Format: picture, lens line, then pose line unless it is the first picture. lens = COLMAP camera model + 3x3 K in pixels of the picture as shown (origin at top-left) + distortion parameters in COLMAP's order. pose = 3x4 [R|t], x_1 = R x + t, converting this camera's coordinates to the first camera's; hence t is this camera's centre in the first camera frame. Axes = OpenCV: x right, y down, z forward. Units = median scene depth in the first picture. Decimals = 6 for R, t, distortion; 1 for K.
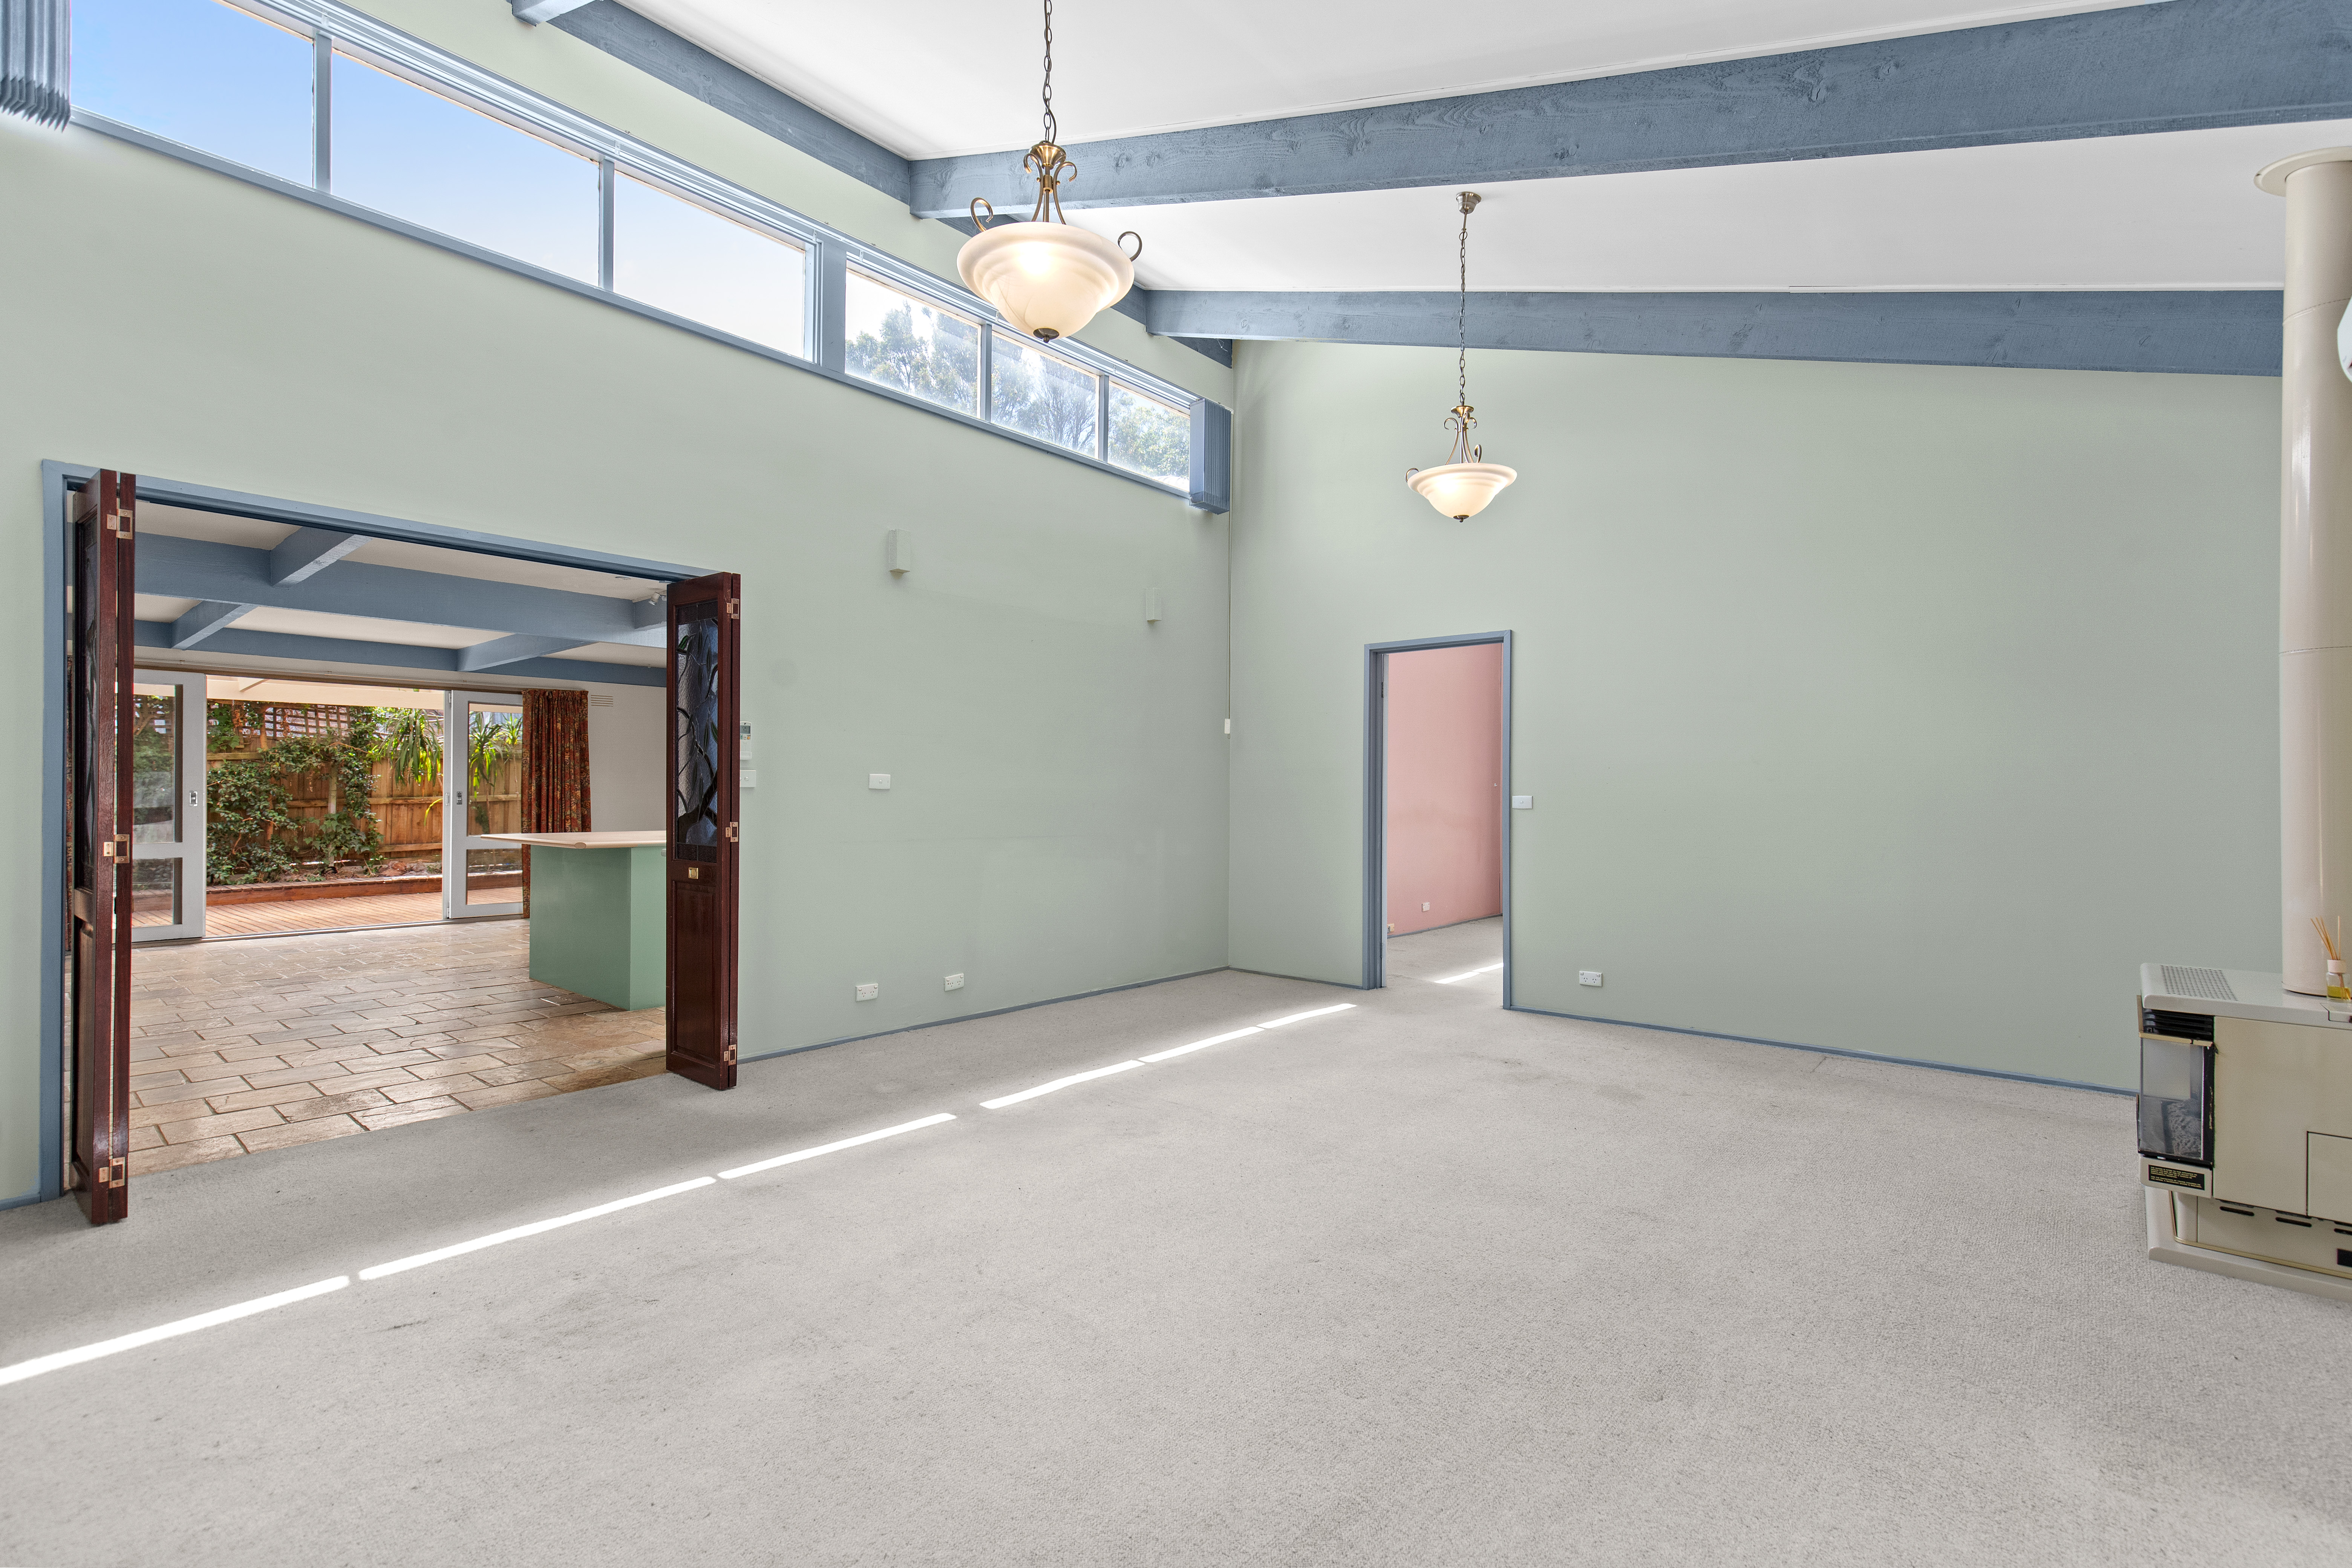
lens RADIAL K [[1074.2, 0, 1178.0], [0, 1074.2, 795.2], [0, 0, 1]] dist [0.004776, 0.000131]
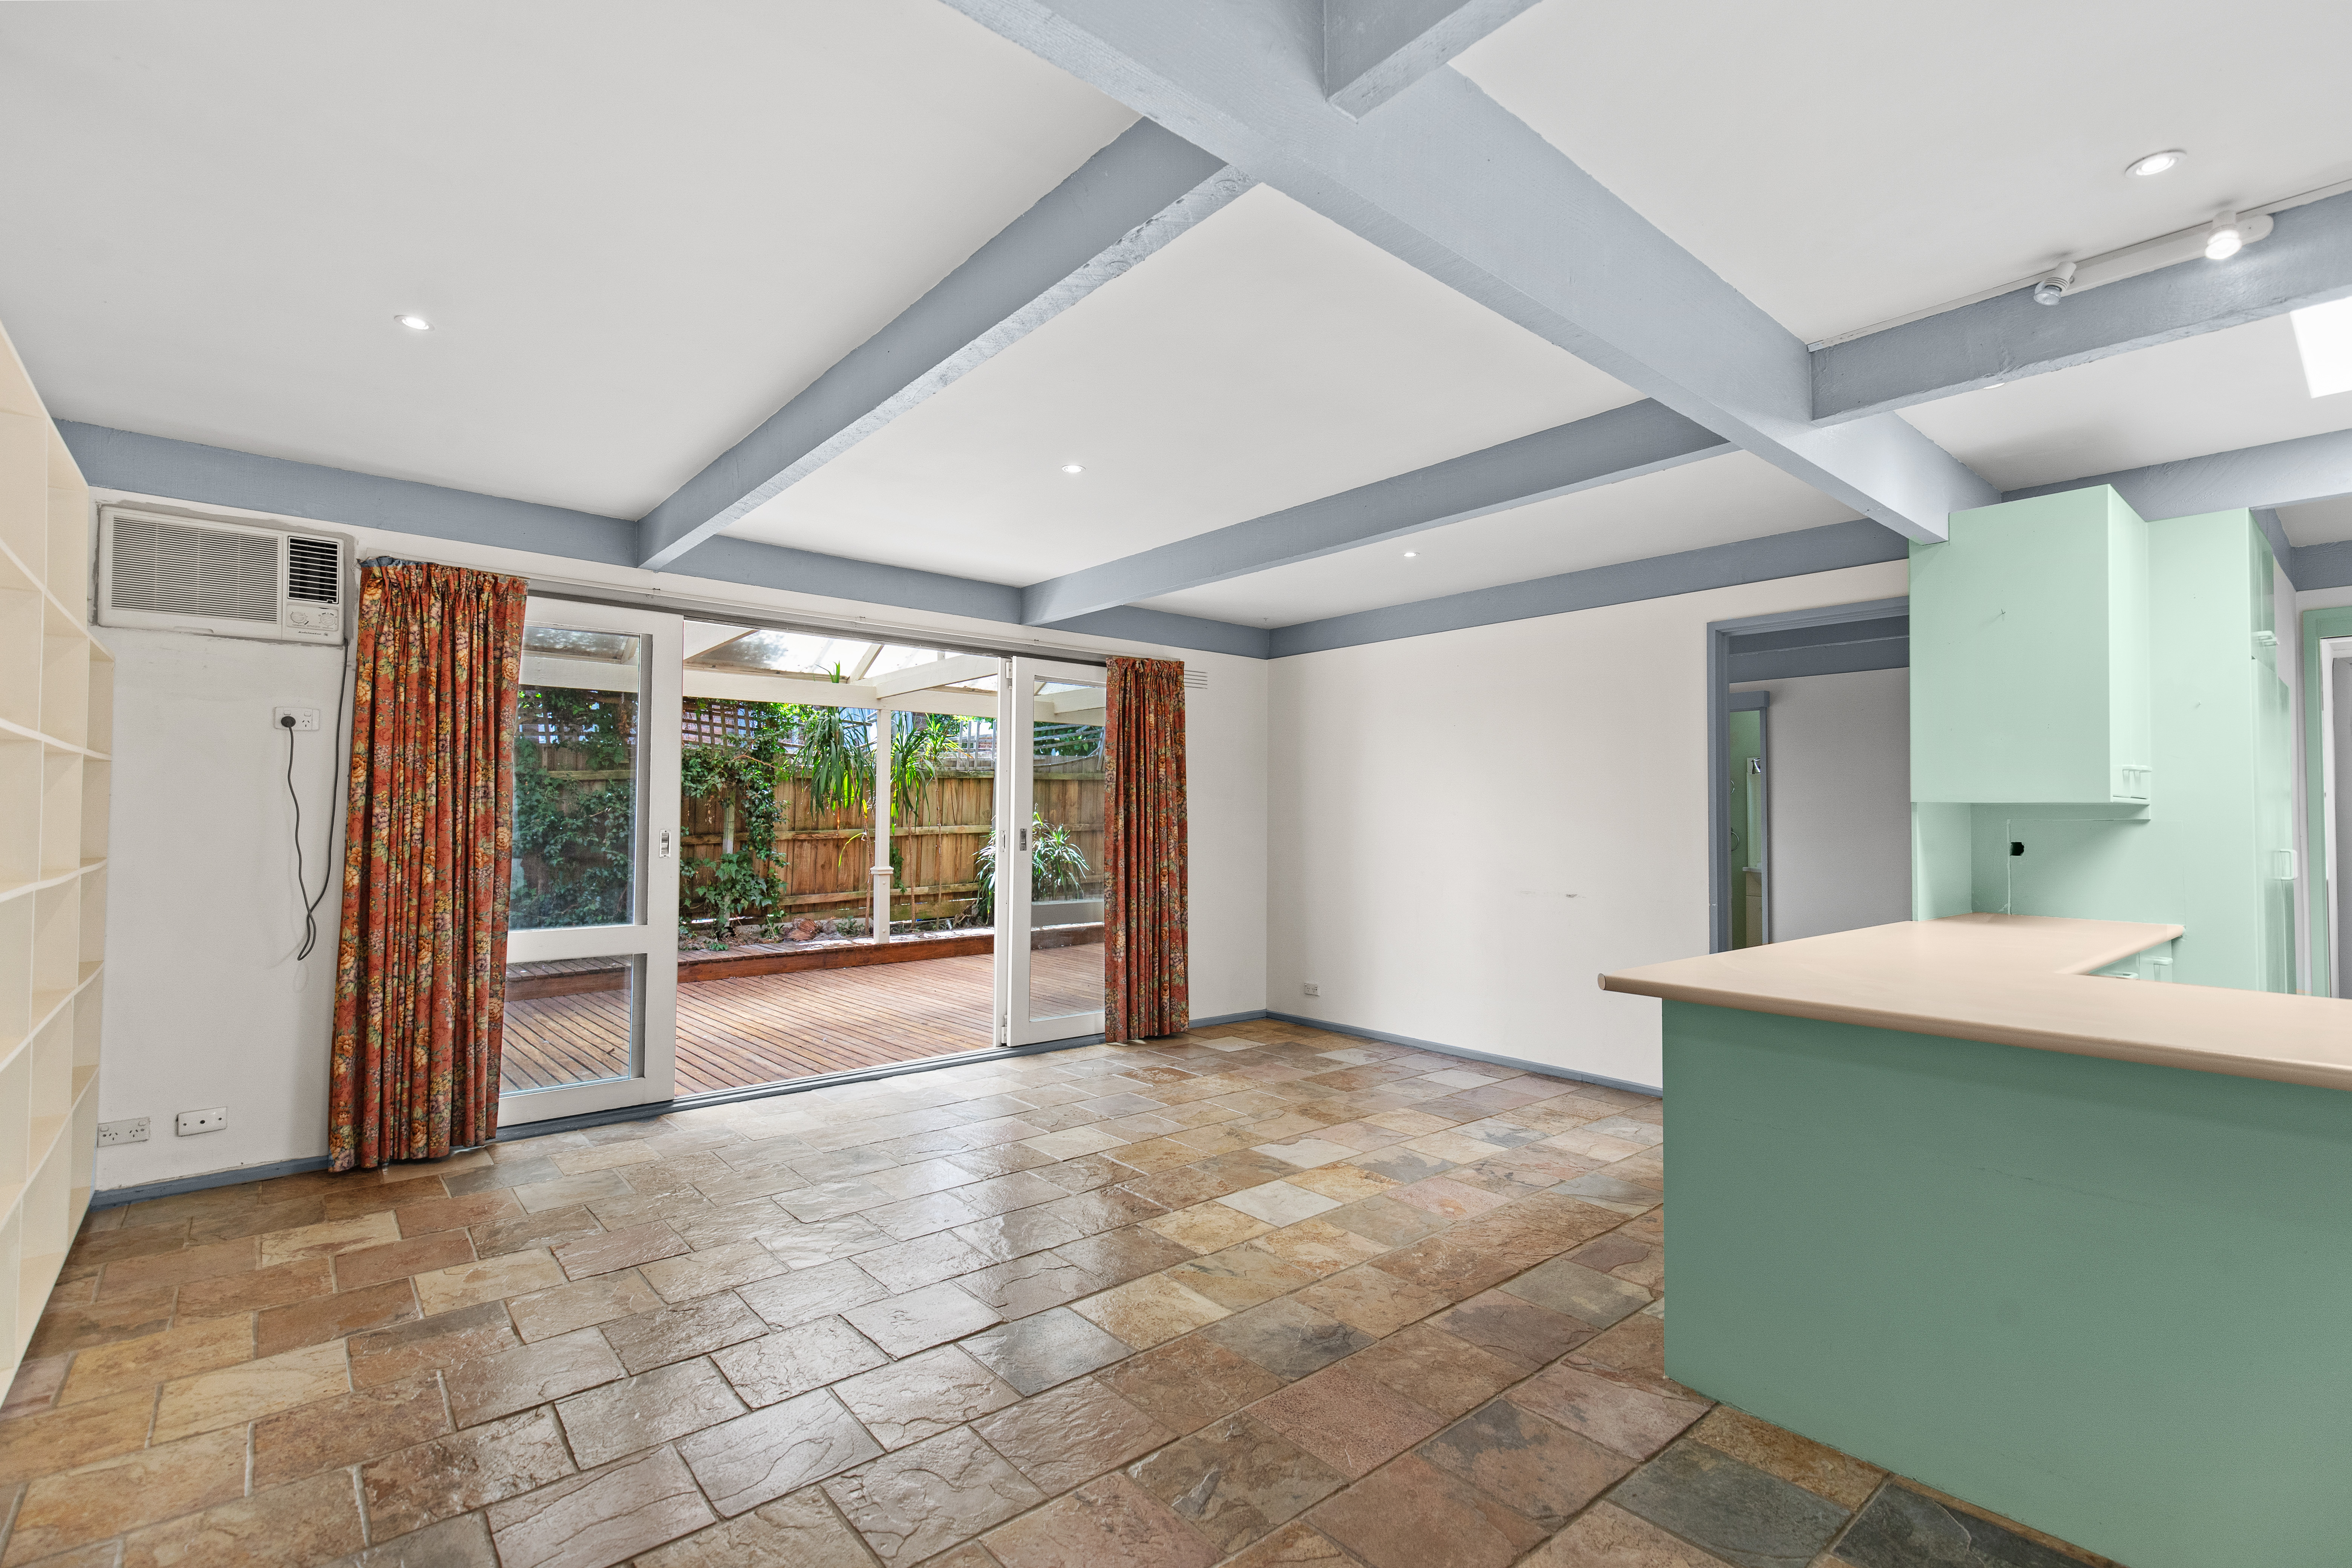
lens RADIAL K [[1074.2, 0, 1172.9], [0, 1074.2, 787.6], [0, 0, 1]] dist [0.004776, 0.000131]
pose [[0.987660, -0.002009, -0.156602, -0.377075], [-0.002571, 0.999575, -0.029041, -0.007007], [0.156594, 0.029085, 0.987235, 0.330679]]
